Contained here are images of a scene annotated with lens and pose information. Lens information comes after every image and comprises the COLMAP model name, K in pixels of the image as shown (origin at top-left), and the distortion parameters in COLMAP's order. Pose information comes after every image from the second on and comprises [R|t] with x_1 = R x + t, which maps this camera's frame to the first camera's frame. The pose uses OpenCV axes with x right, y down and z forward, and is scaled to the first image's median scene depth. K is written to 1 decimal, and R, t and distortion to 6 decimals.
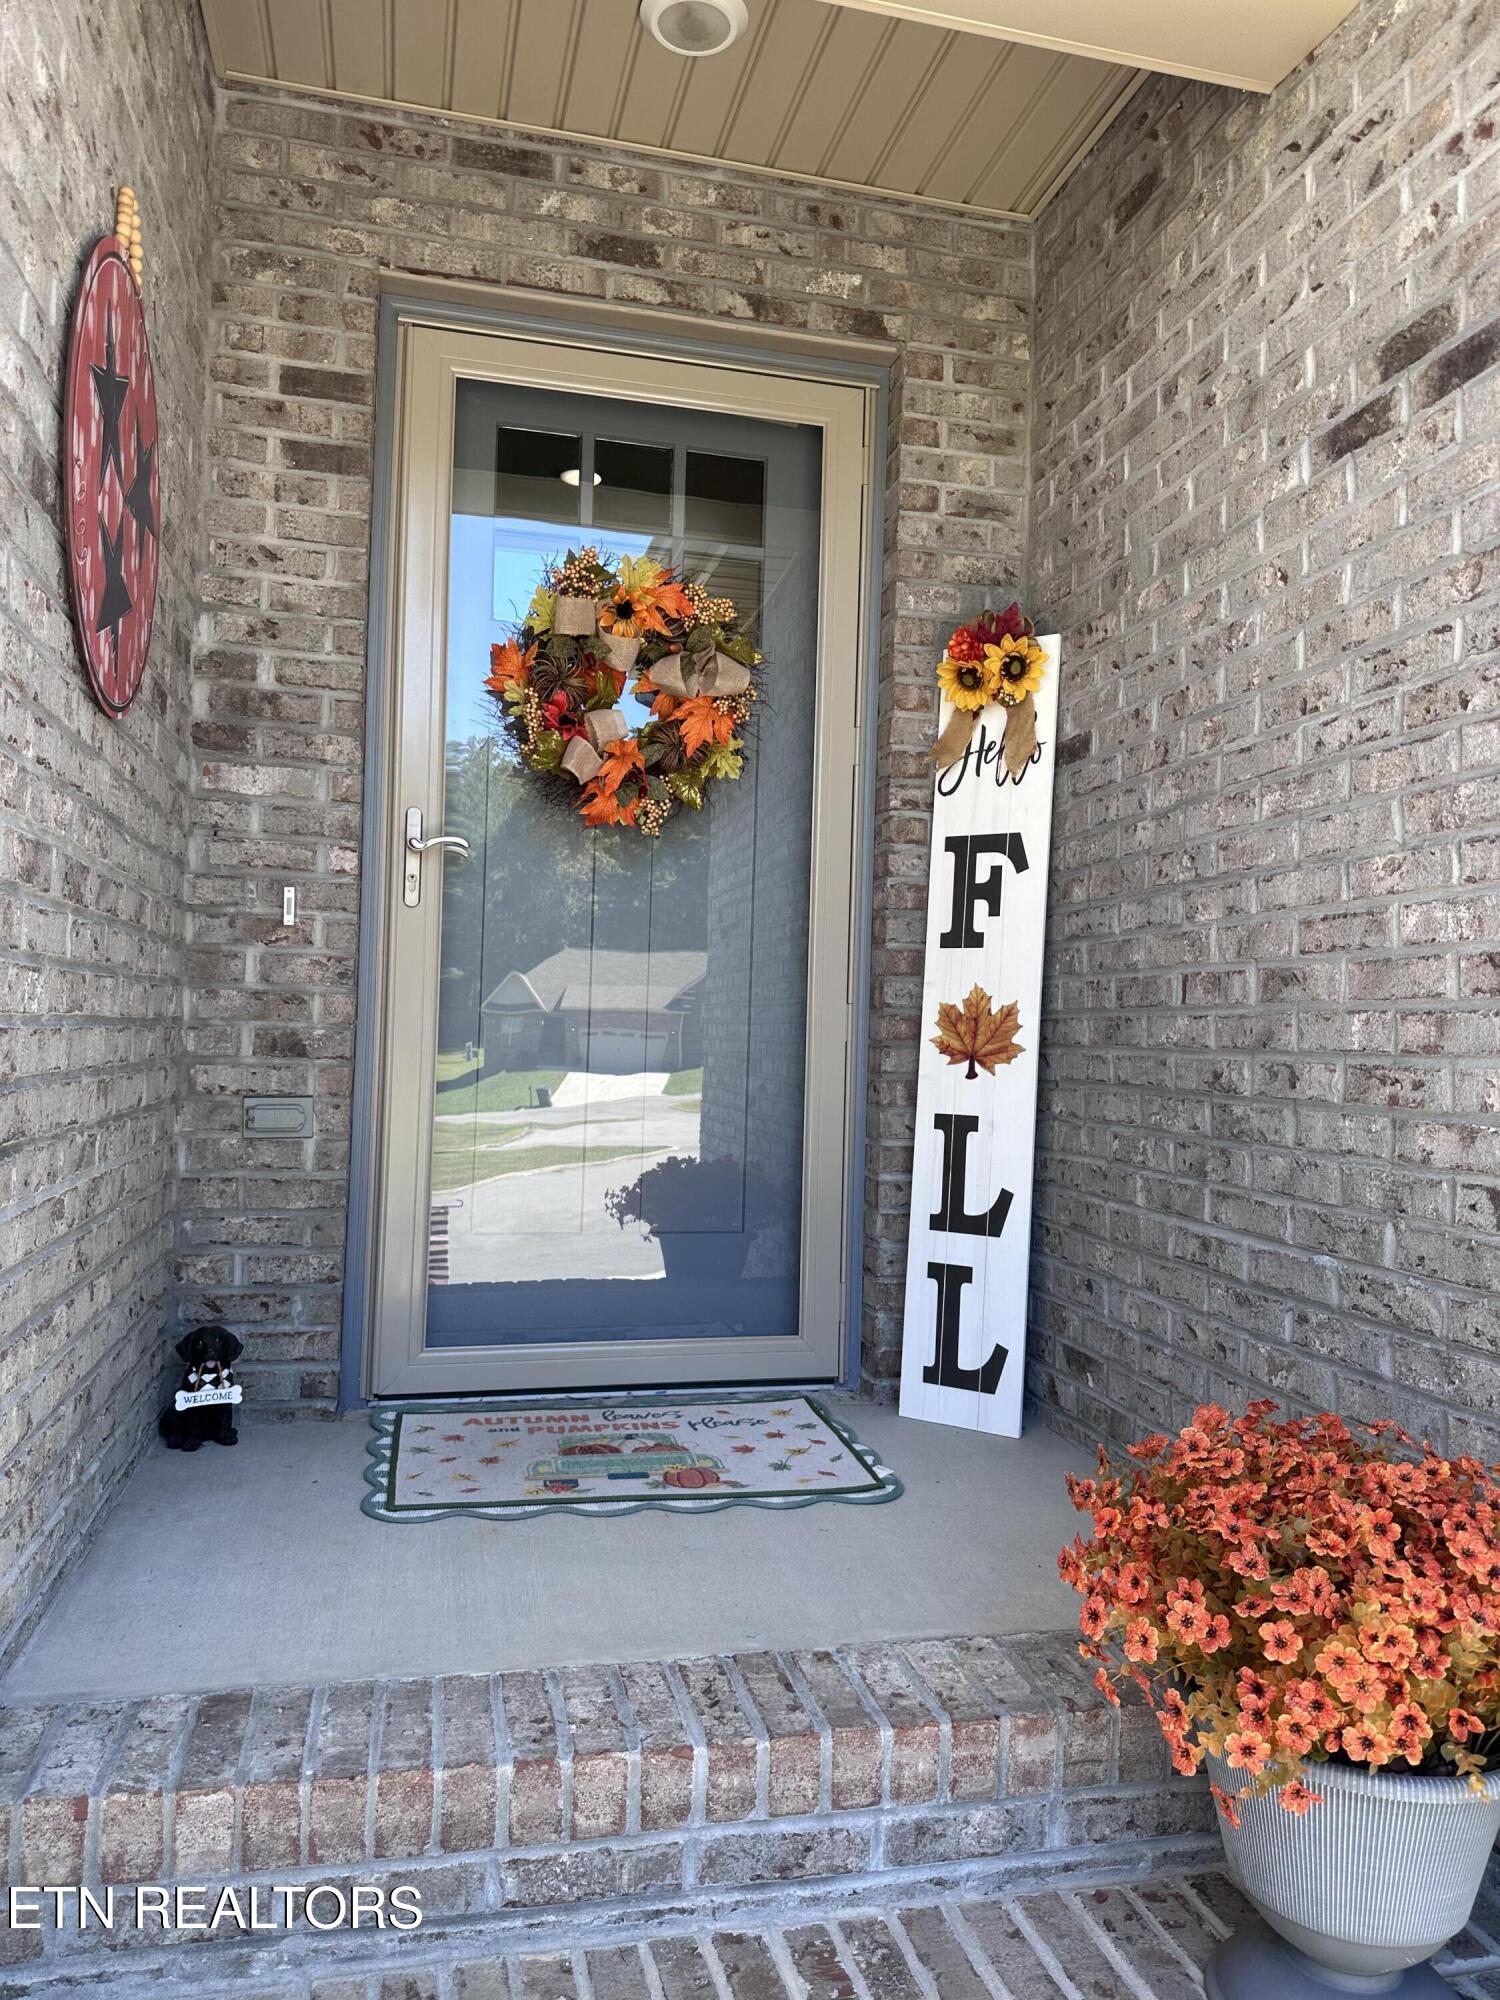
lens RADIAL K [[1413.3, 0, 753.7], [0, 1413.3, 990.2], [0, 0, 1]] dist [0.094896, -0.118663]
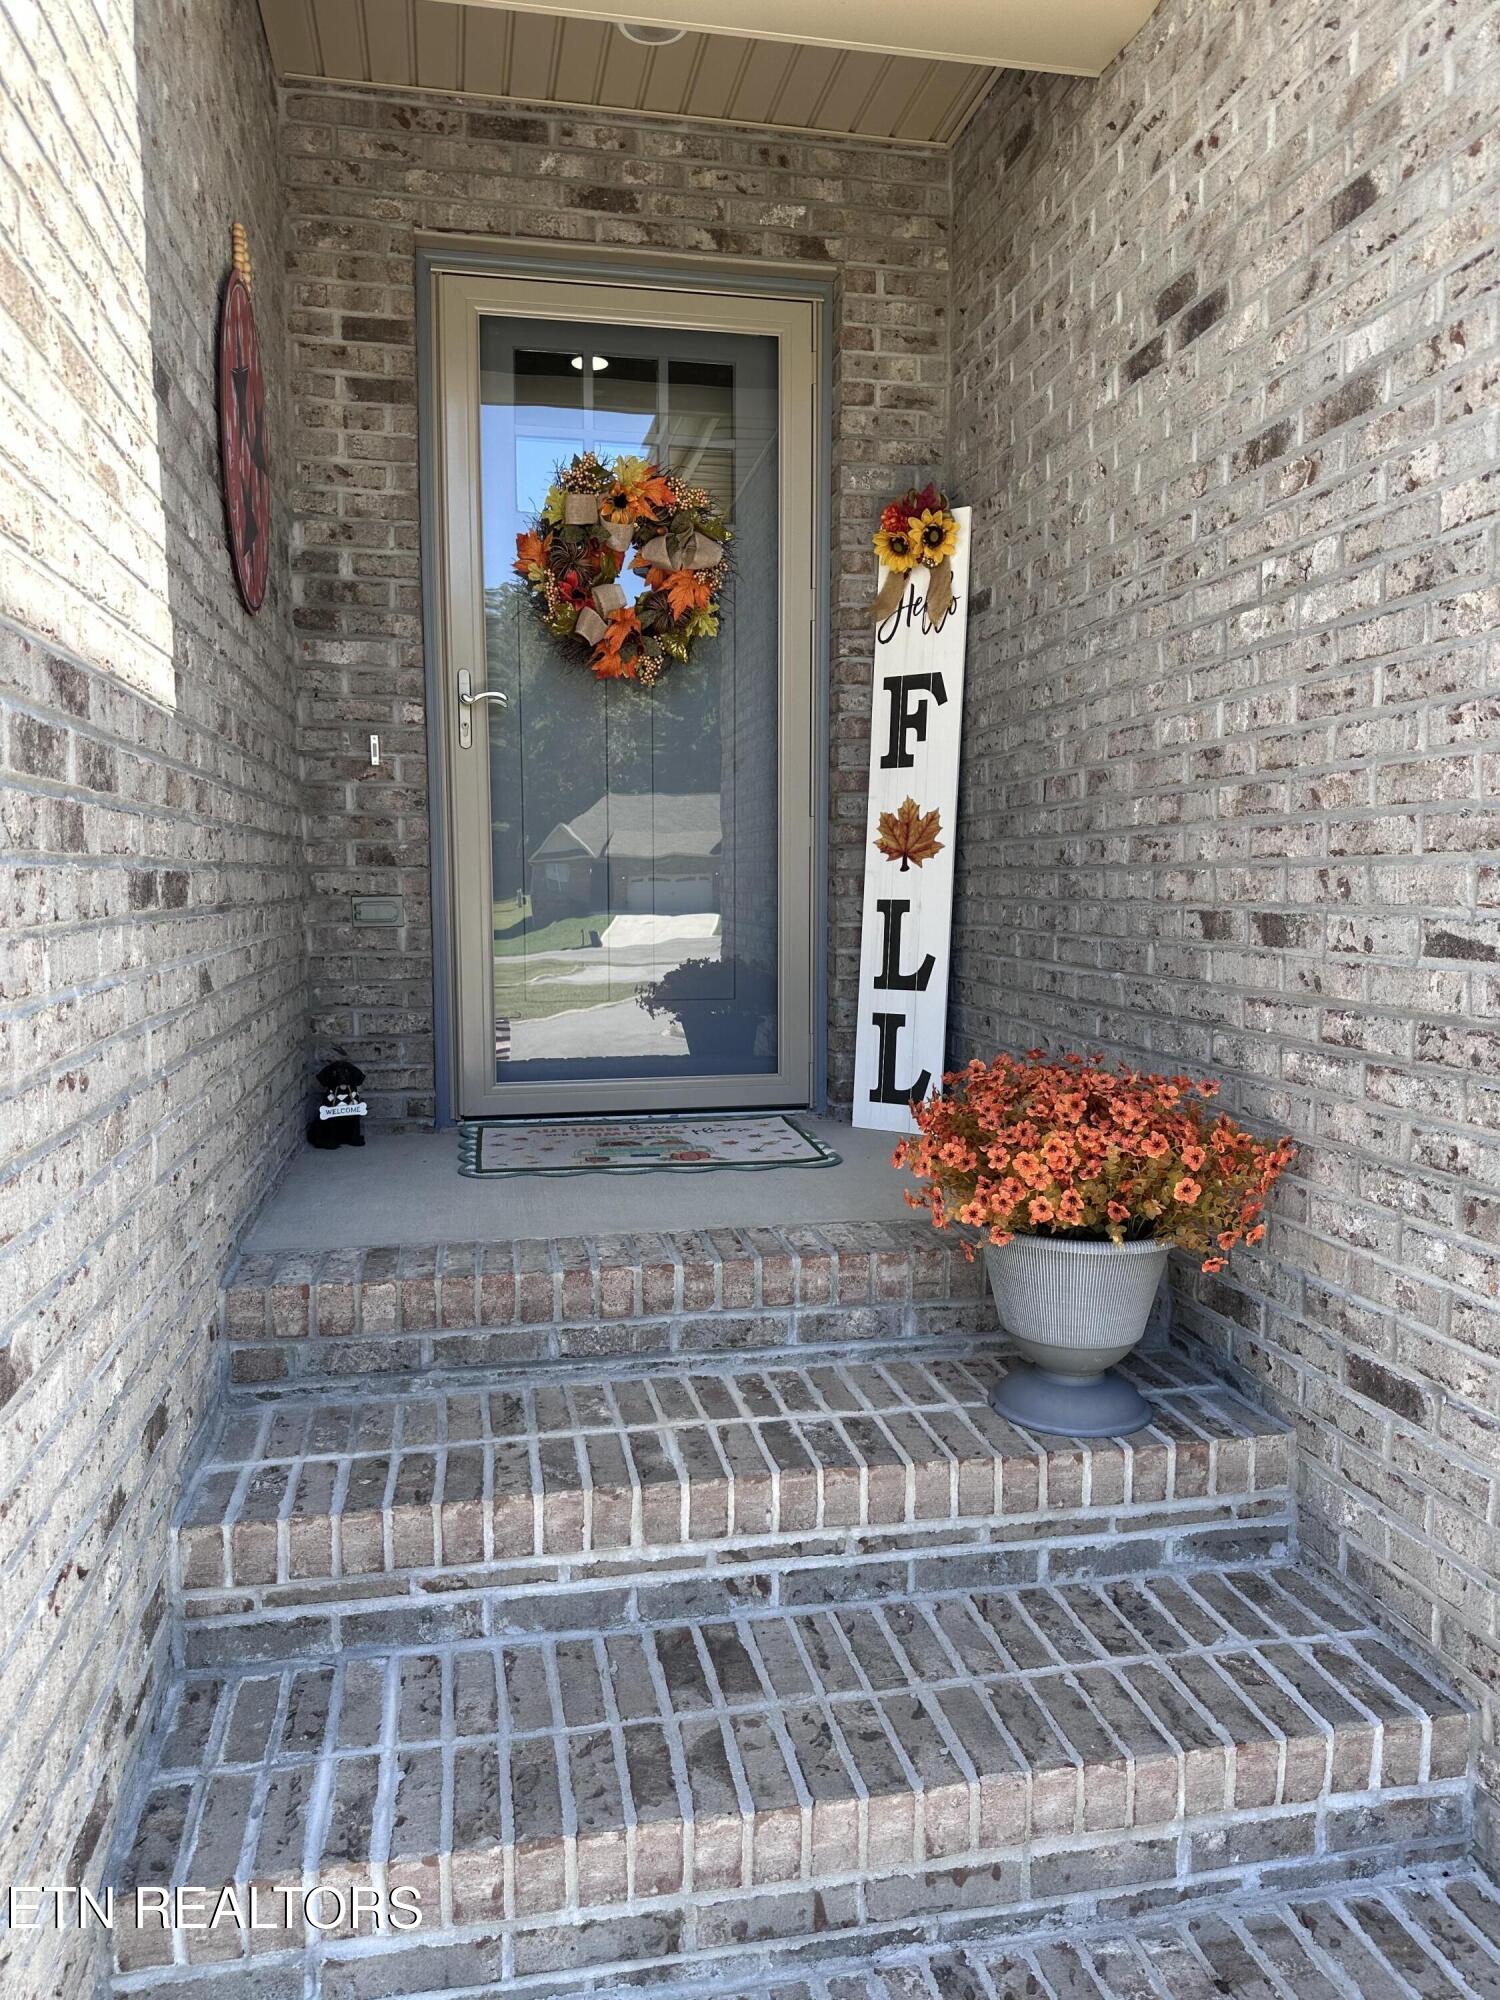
lens RADIAL K [[1413.3, 0, 739.8], [0, 1413.3, 1002.4], [0, 0, 1]] dist [0.094896, -0.118663]
pose [[0.998551, -0.024926, -0.047688, 0.071422], [0.030372, 0.992652, 0.117134, 0.030114], [0.044418, -0.118413, 0.991970, -0.335513]]
